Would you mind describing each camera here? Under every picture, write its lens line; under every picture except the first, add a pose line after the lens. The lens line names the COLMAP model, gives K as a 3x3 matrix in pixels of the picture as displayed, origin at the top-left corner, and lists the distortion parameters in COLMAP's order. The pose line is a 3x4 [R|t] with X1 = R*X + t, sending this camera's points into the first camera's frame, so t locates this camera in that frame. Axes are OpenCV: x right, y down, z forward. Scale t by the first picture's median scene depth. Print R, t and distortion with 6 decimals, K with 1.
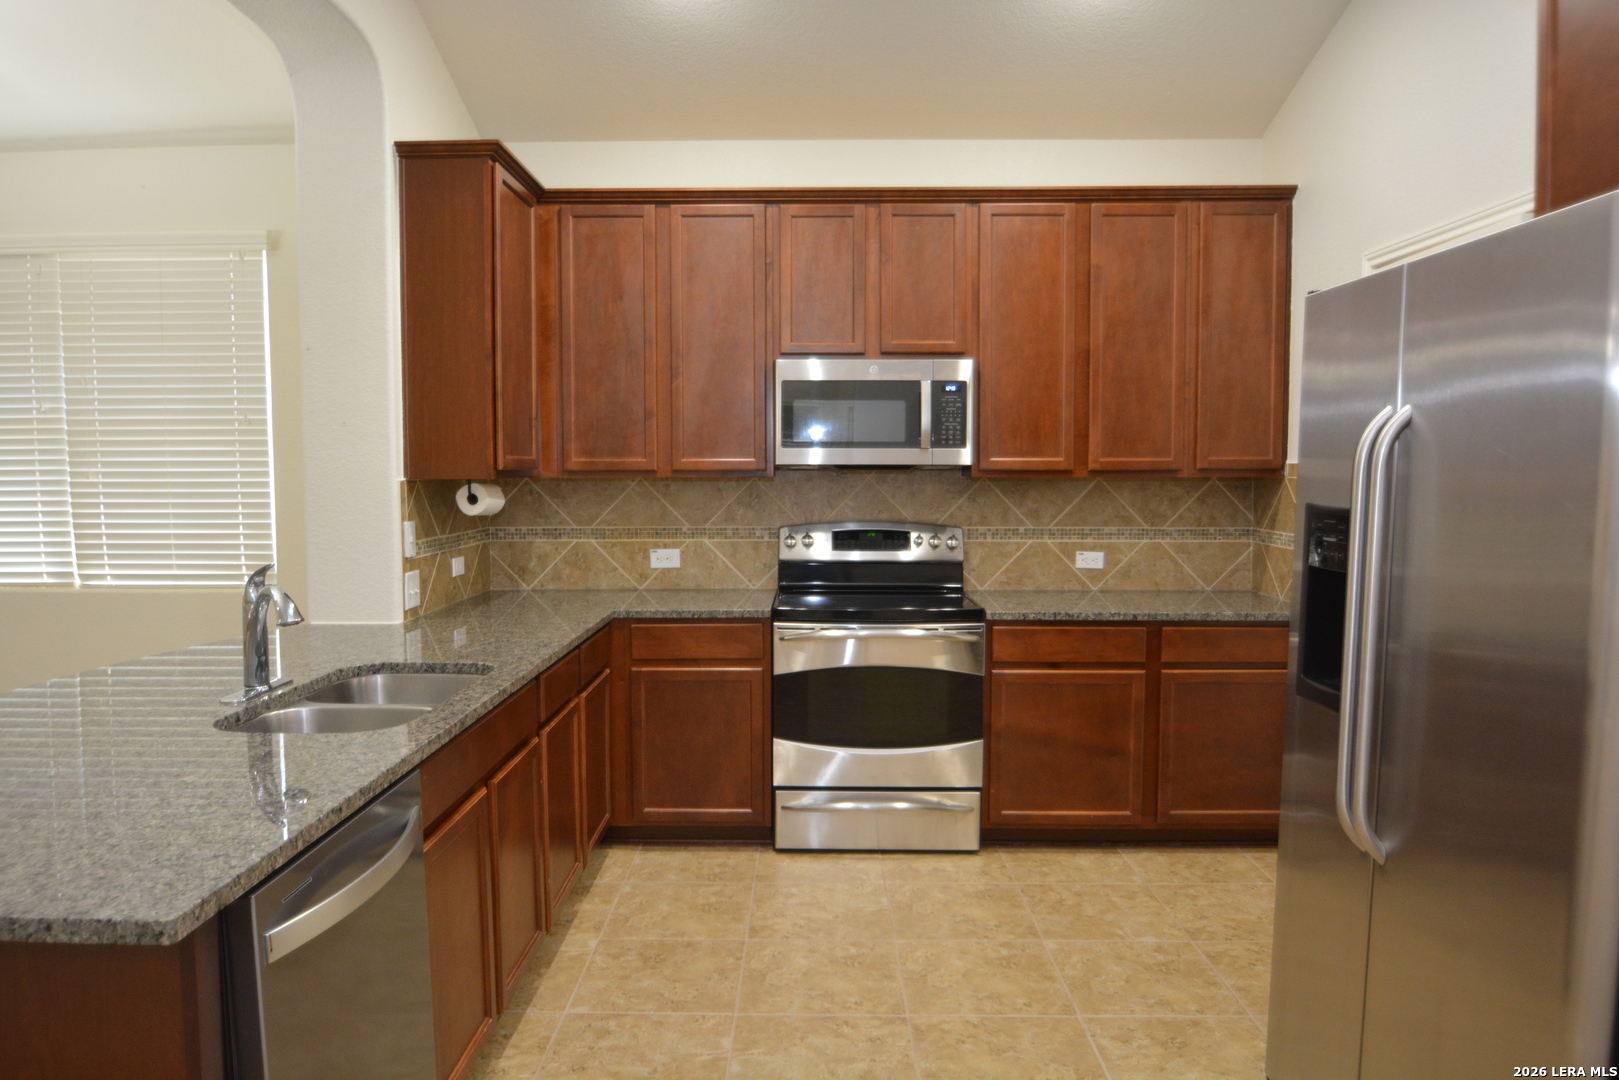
lens RADIAL K [[1063.8, 0, 799.9], [0, 1063.8, 544.1], [0, 0, 1]] dist [-0.044215, -0.000170]
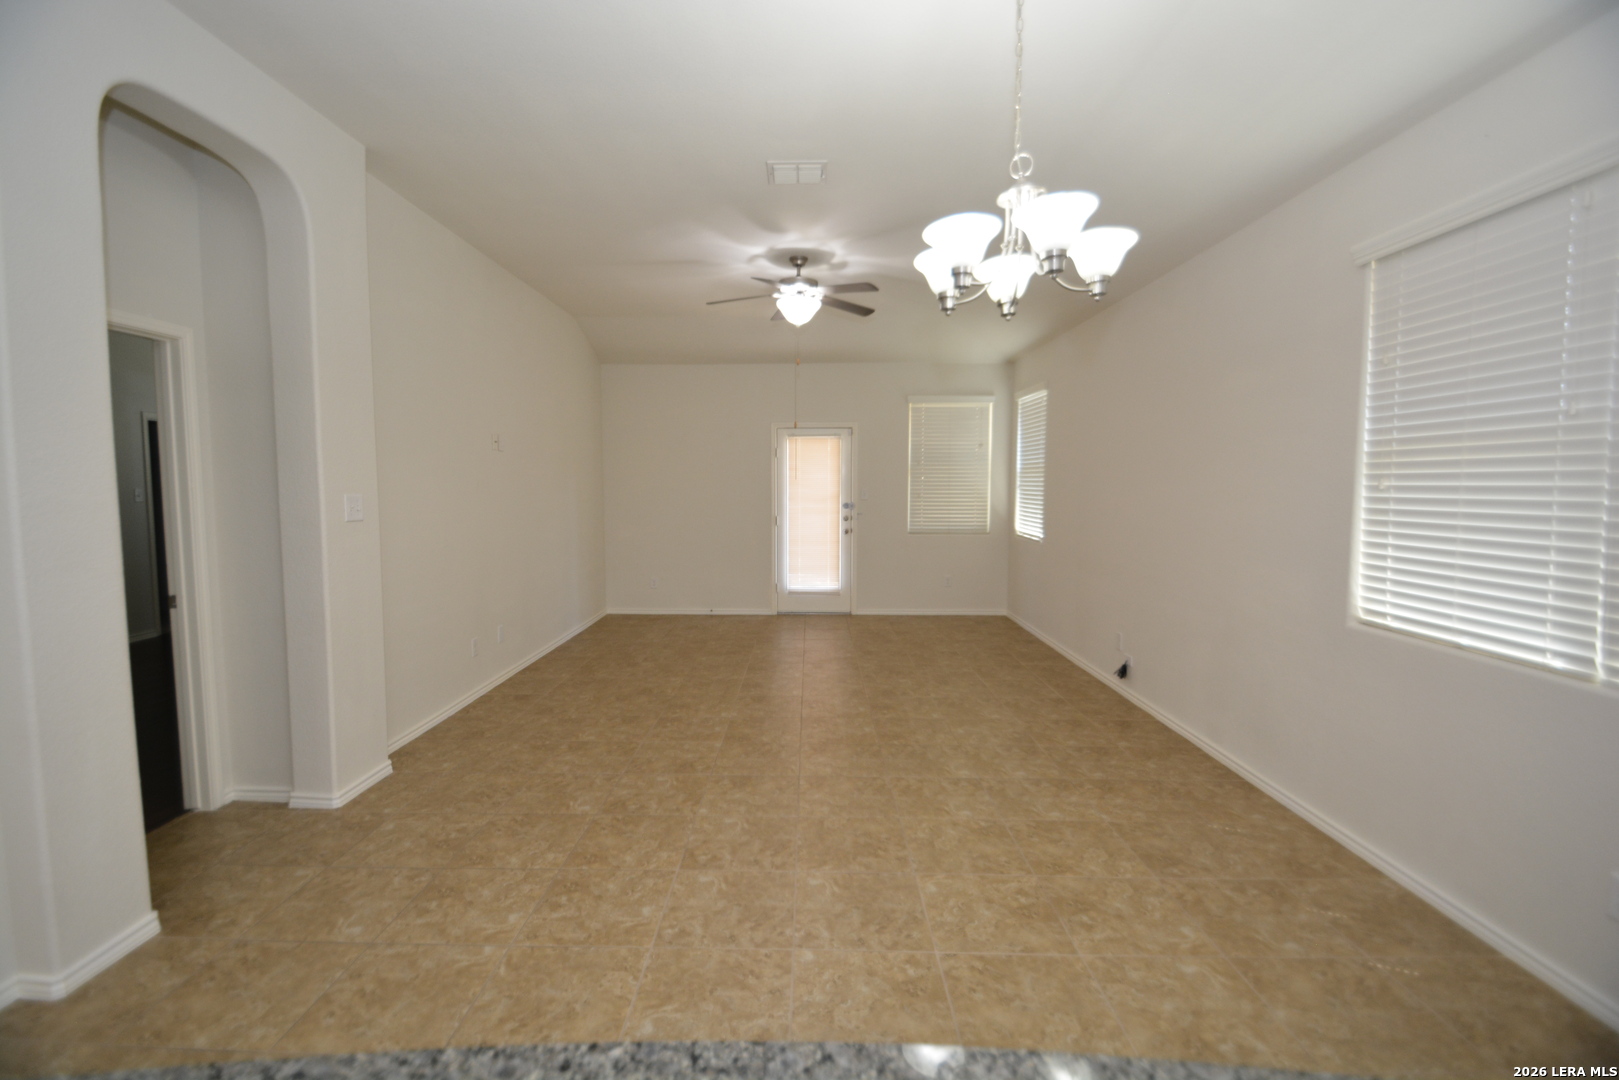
lens RADIAL K [[750.2, 0, 805.1], [0, 750.2, 544.0], [0, 0, 1]] dist [-0.003251, -0.000561]
pose [[-0.004565, 0.078250, -0.996923, -0.255914], [-0.075391, 0.994069, 0.078371, -0.048513], [0.997144, 0.075517, 0.001362, 0.544487]]
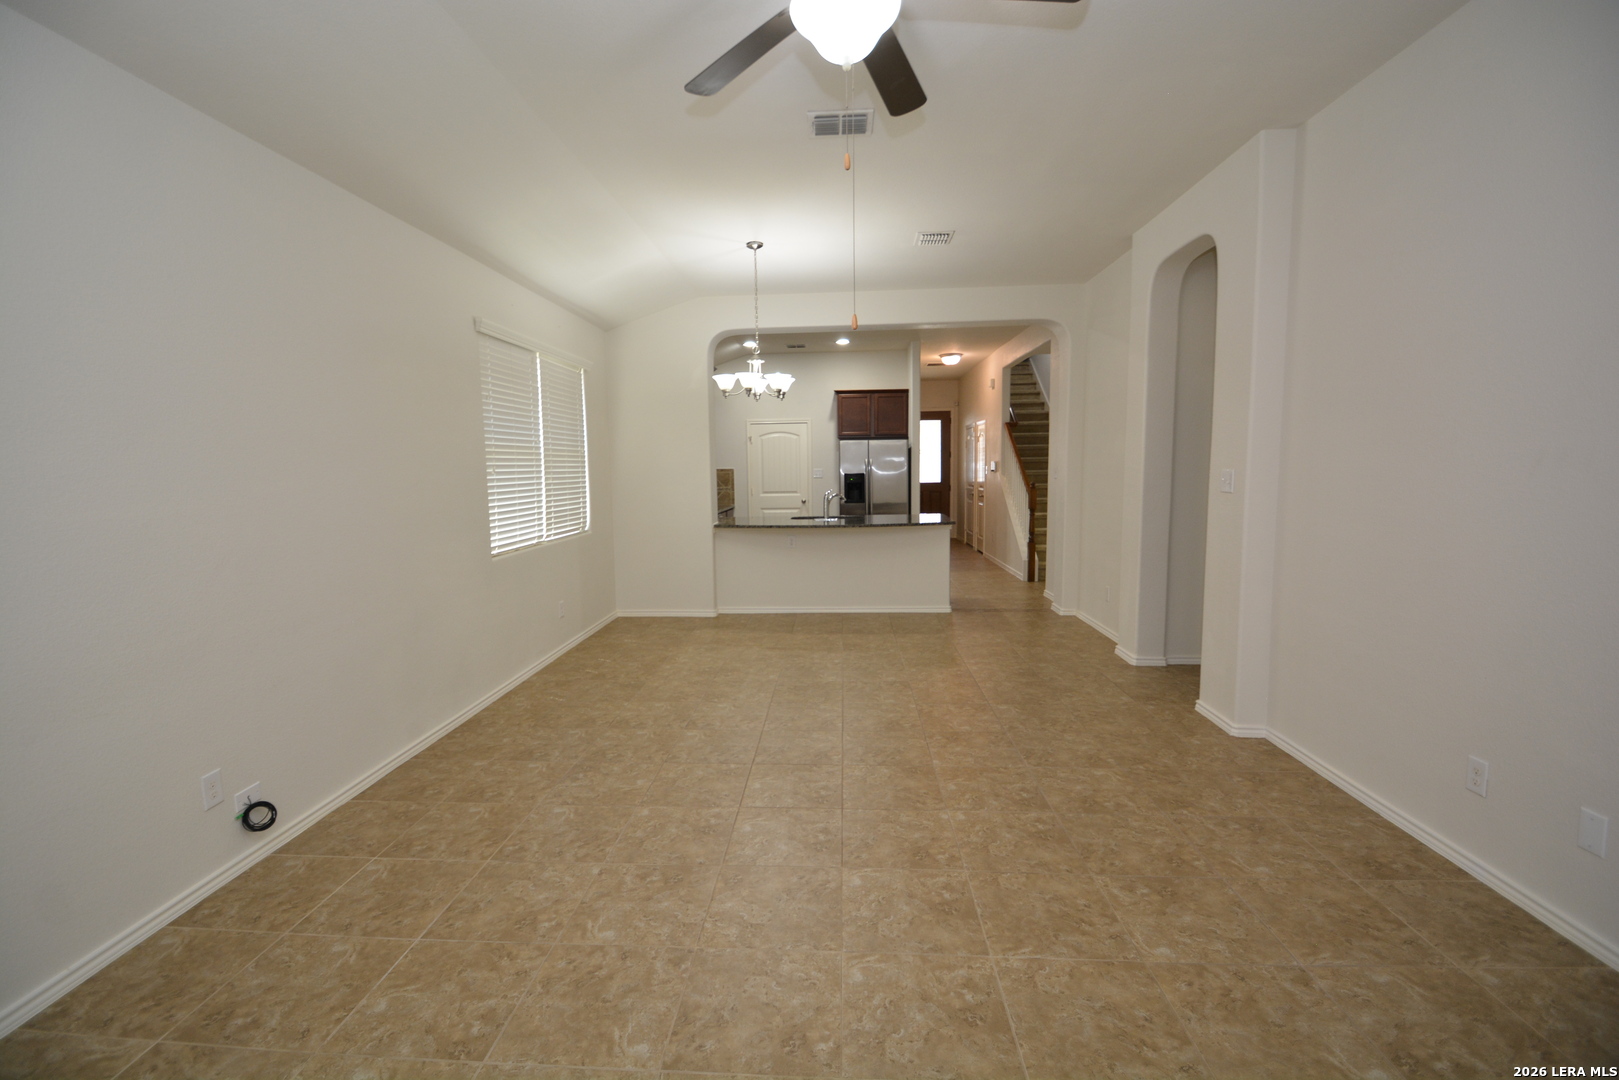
lens RADIAL K [[724.3, 0, 808.9], [0, 724.3, 538.1], [0, 0, 1]] dist [-0.011874, -0.002211]
pose [[0.044409, -0.103131, 0.993676, -2.422986], [0.090553, 0.990978, 0.098804, -0.053212], [-0.994901, 0.085593, 0.053347, 0.528349]]
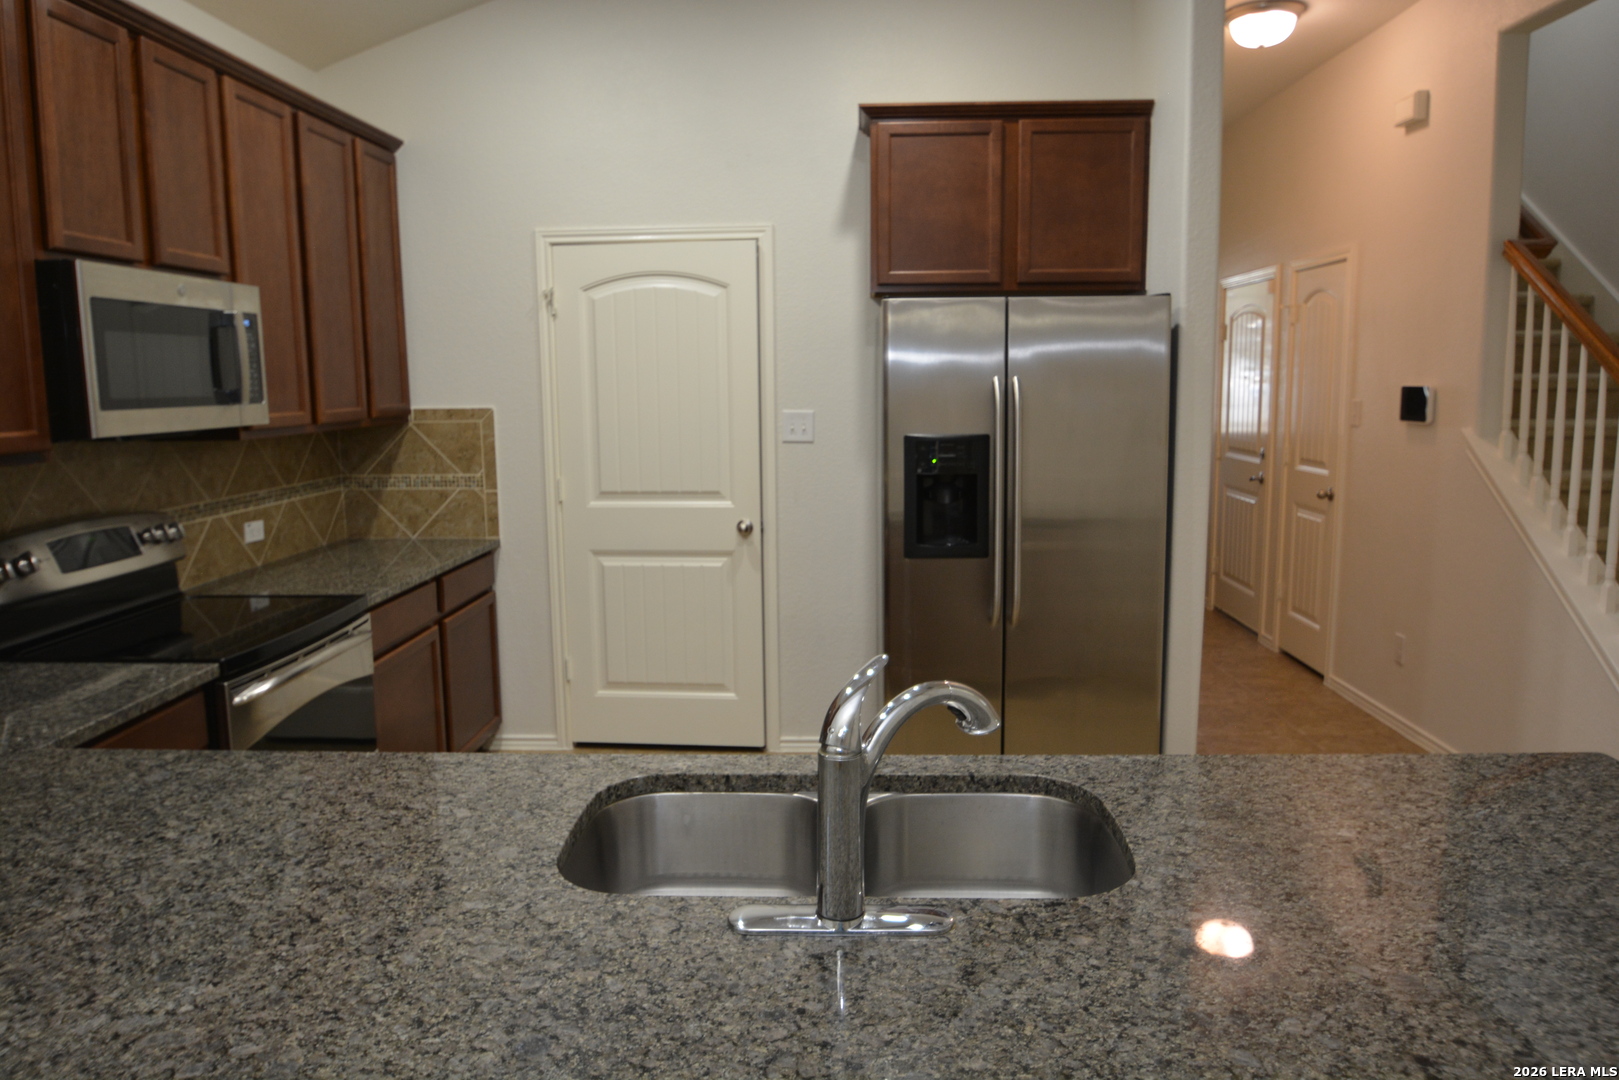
lens RADIAL K [[1063.8, 0, 802.1], [0, 1063.8, 527.6], [0, 0, 1]] dist [-0.044215, -0.000170]
pose [[0.047260, -0.139128, 0.989146, -0.573206], [0.087196, 0.987047, 0.134666, -0.067660], [-0.995069, 0.079886, 0.058779, 0.561224]]
